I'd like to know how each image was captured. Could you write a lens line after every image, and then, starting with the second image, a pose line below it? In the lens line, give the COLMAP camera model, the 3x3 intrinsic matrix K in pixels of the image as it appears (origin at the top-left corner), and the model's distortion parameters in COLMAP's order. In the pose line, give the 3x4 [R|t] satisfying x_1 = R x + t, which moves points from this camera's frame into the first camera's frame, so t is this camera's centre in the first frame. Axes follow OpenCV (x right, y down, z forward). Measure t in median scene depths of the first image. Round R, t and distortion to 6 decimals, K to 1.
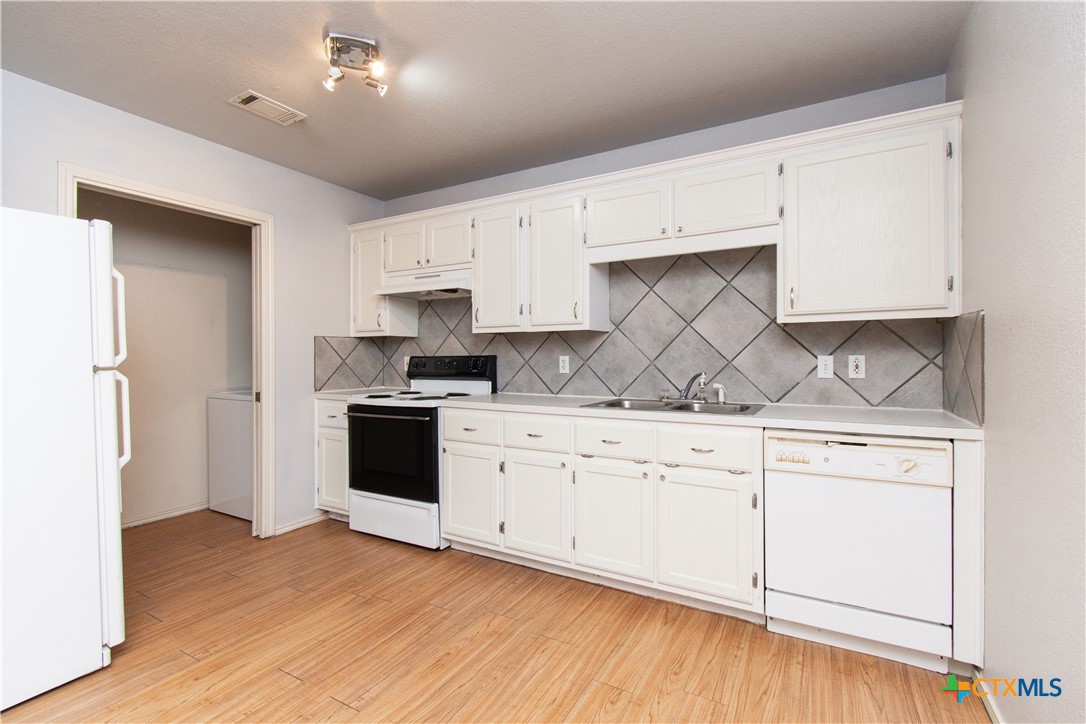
lens RADIAL K [[480.7, 0, 553.2], [0, 480.7, 361.8], [0, 0, 1]] dist [0.002605, -0.000465]
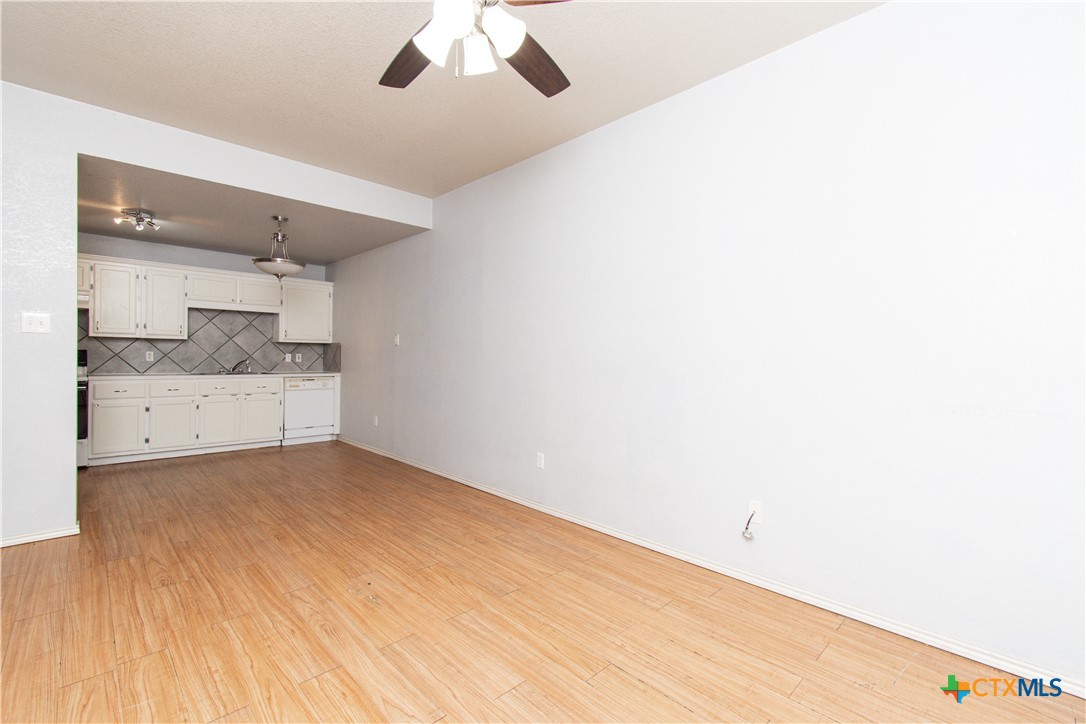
lens RADIAL K [[480.7, 0, 545.6], [0, 480.7, 360.4], [0, 0, 1]] dist [0.002605, -0.000465]
pose [[0.276888, 0.001151, 0.960902, -2.115814], [-0.006609, 0.999978, 0.000707, 0.017583], [-0.960880, -0.006547, 0.276889, -1.495208]]
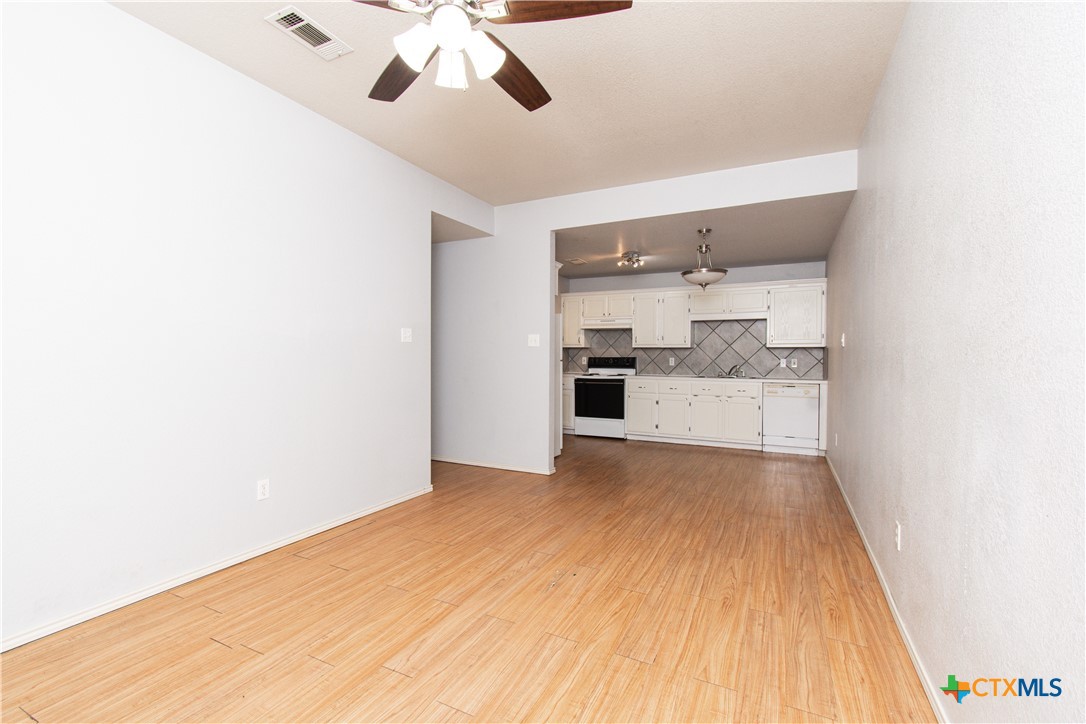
lens RADIAL K [[480.7, 0, 541.0], [0, 480.7, 364.3], [0, 0, 1]] dist [0.002605, -0.000465]
pose [[0.999064, 0.009781, 0.042141, -1.137452], [-0.010097, 0.999922, 0.007294, 0.014736], [-0.042066, -0.007713, 0.999085, -2.056683]]
